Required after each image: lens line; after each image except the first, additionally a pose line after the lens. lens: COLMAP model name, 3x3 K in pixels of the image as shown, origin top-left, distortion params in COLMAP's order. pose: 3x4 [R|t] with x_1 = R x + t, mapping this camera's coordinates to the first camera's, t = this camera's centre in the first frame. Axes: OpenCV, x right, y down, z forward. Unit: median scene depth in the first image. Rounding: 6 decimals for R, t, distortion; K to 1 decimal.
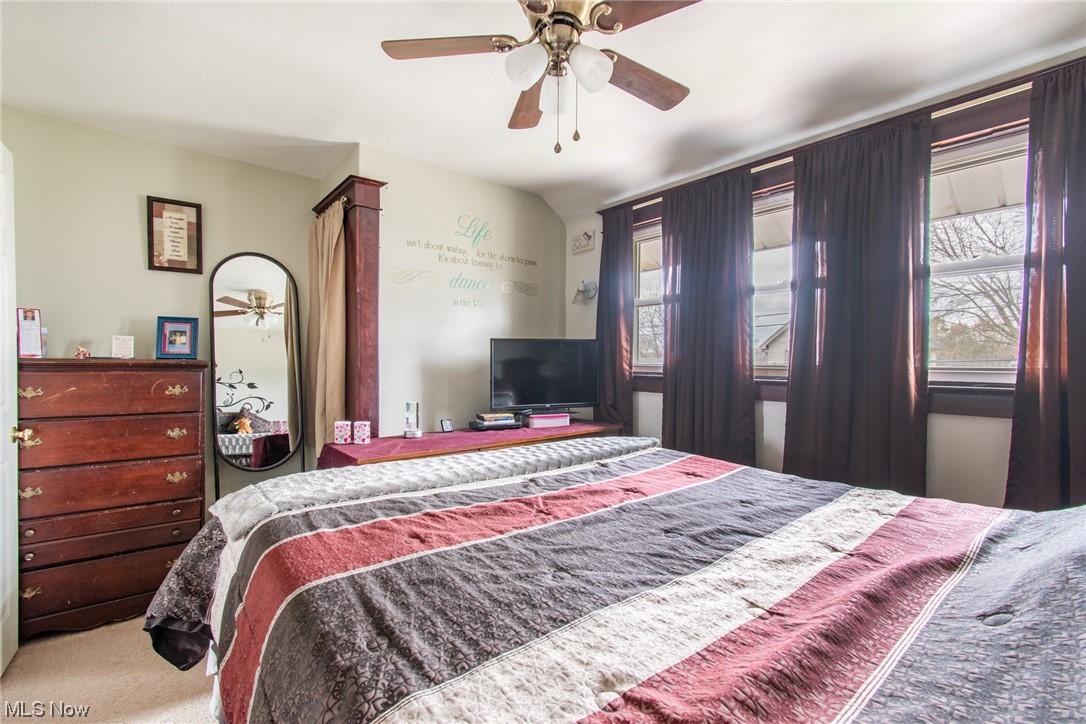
lens RADIAL K [[484.7, 0, 543.0], [0, 484.7, 362.0], [0, 0, 1]] dist [0.025737, 0.000059]
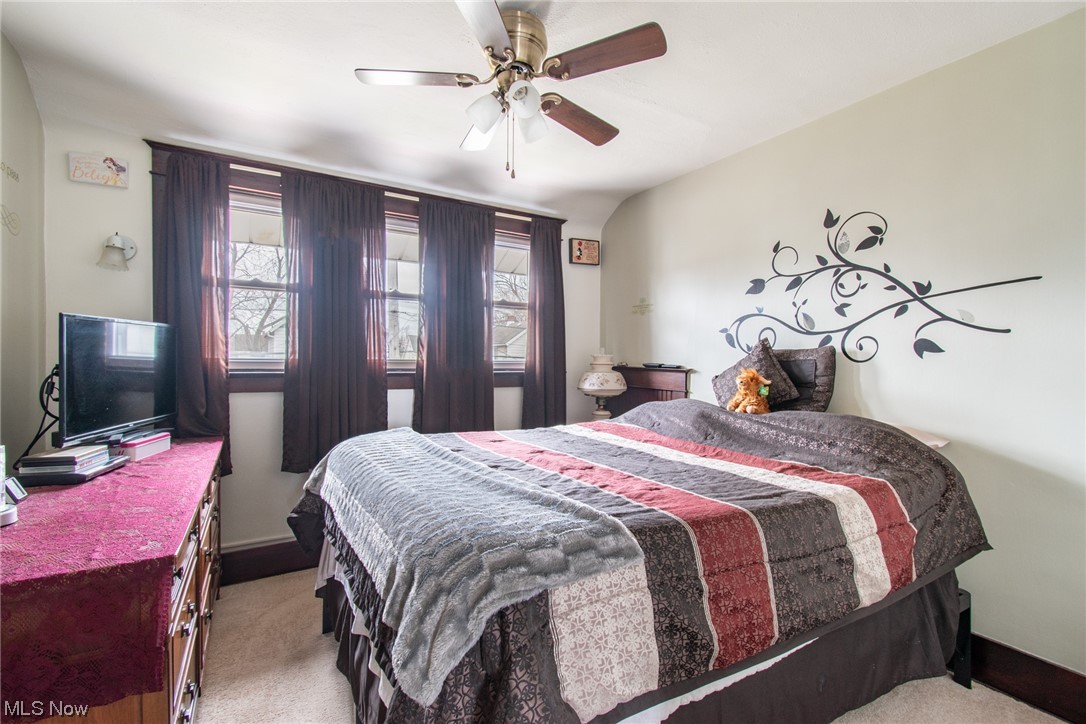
lens RADIAL K [[484.7, 0, 543.0], [0, 484.7, 362.0], [0, 0, 1]] dist [0.025737, 0.000059]
pose [[0.162163, -0.021102, 0.986538, -0.619865], [-0.002139, 0.999761, 0.021737, -0.011321], [-0.986762, -0.005635, 0.162079, 0.405497]]
